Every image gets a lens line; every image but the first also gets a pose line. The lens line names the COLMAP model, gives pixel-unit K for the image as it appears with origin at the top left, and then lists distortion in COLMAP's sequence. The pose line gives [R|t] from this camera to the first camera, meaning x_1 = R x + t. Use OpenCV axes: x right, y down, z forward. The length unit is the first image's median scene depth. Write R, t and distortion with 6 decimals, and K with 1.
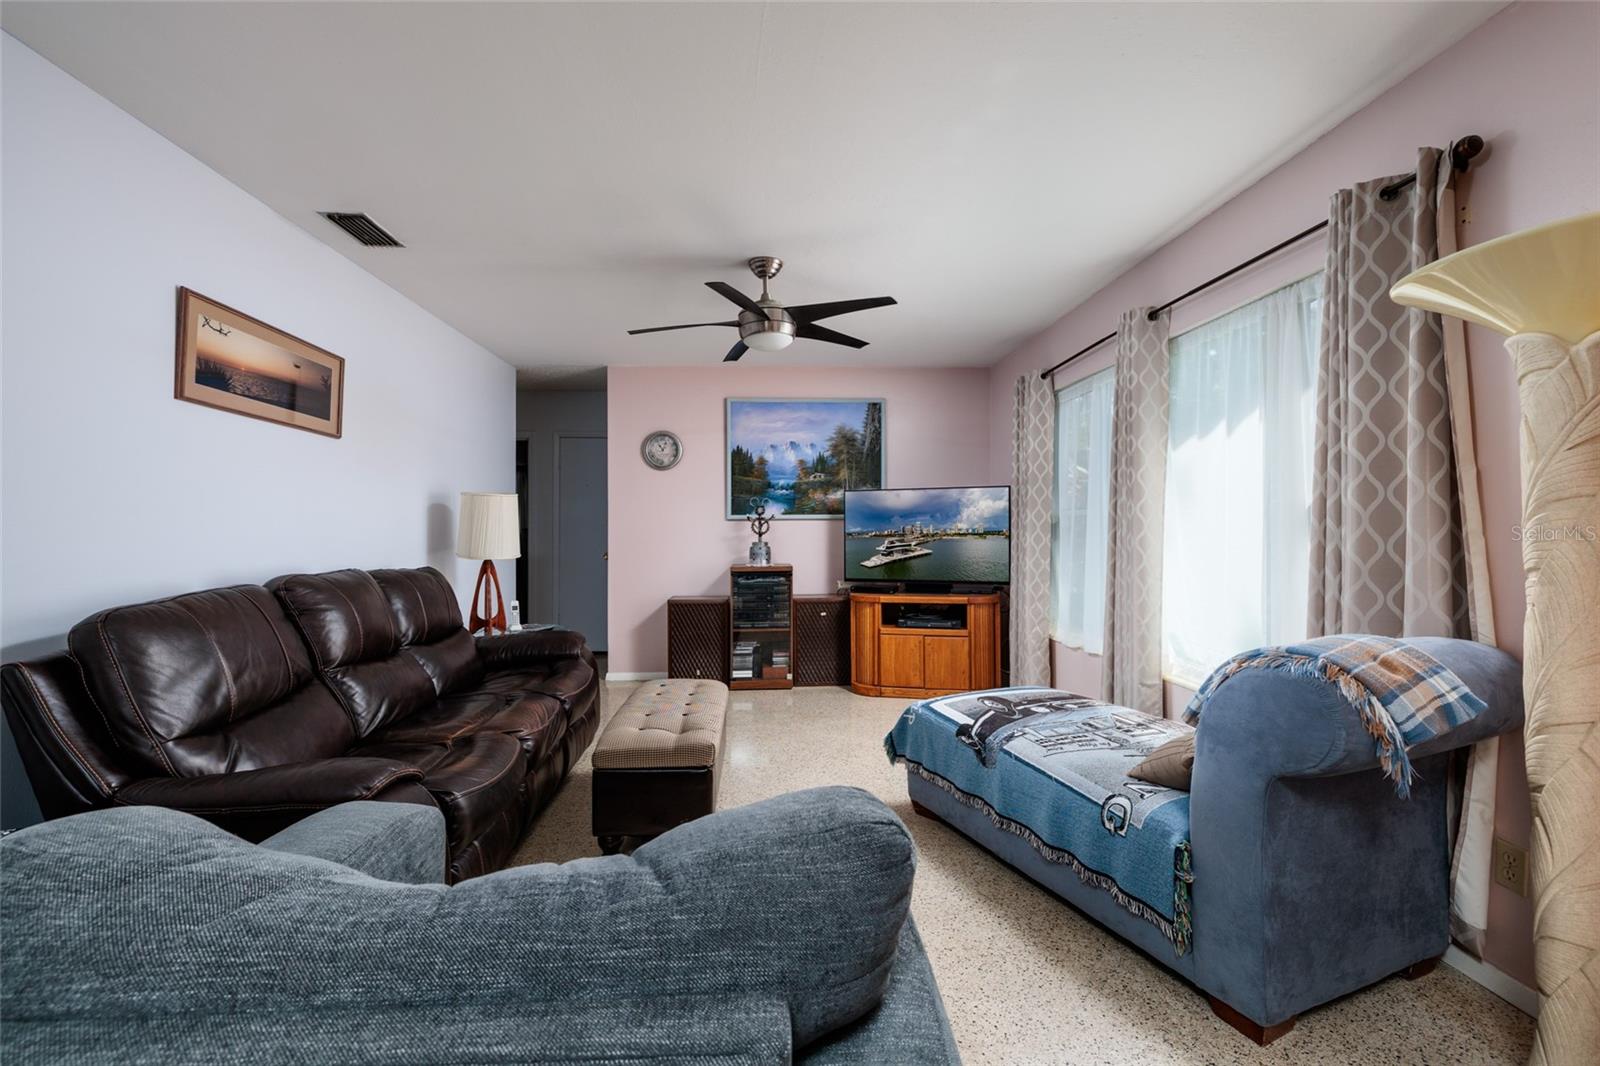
lens RADIAL K [[689.6, 0, 793.9], [0, 689.6, 533.9], [0, 0, 1]] dist [0.012722, 0.000269]
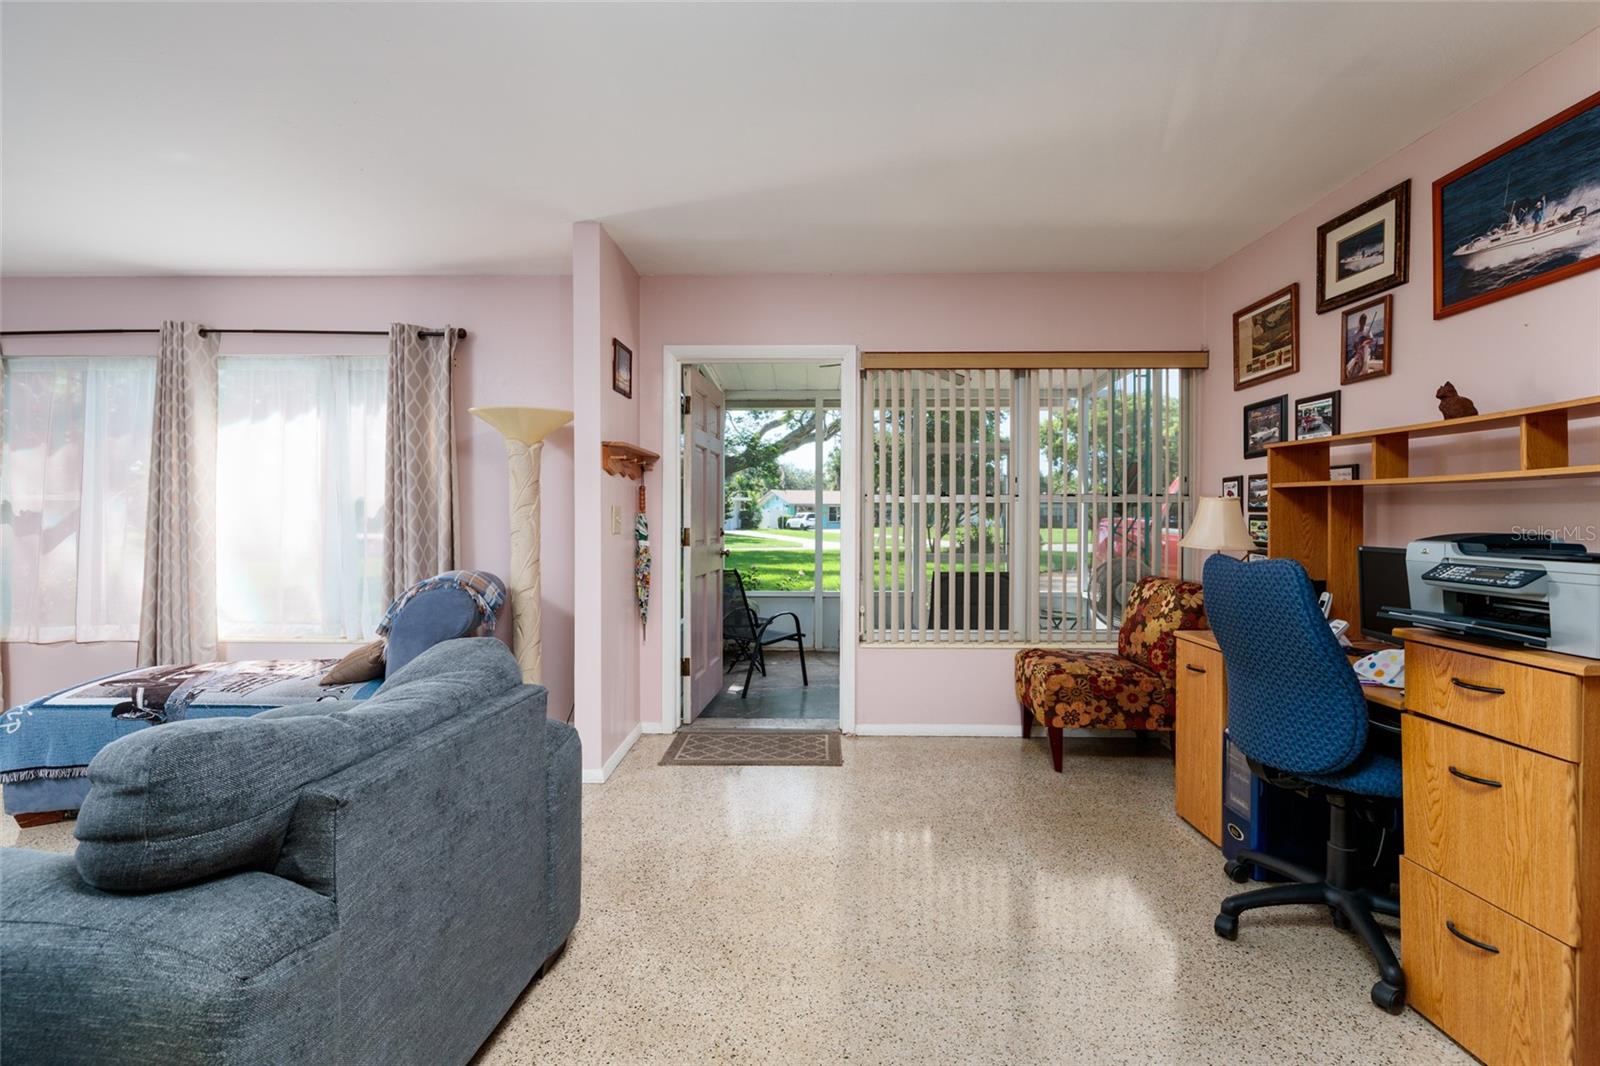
lens RADIAL K [[717.8, 0, 798.9], [0, 717.8, 523.8], [0, 0, 1]] dist [-0.000682, 0.000127]
pose [[0.040553, -0.011876, 0.999107, -0.980529], [0.005724, 0.999916, 0.011653, -0.001229], [-0.999161, 0.005247, 0.040617, -0.079604]]
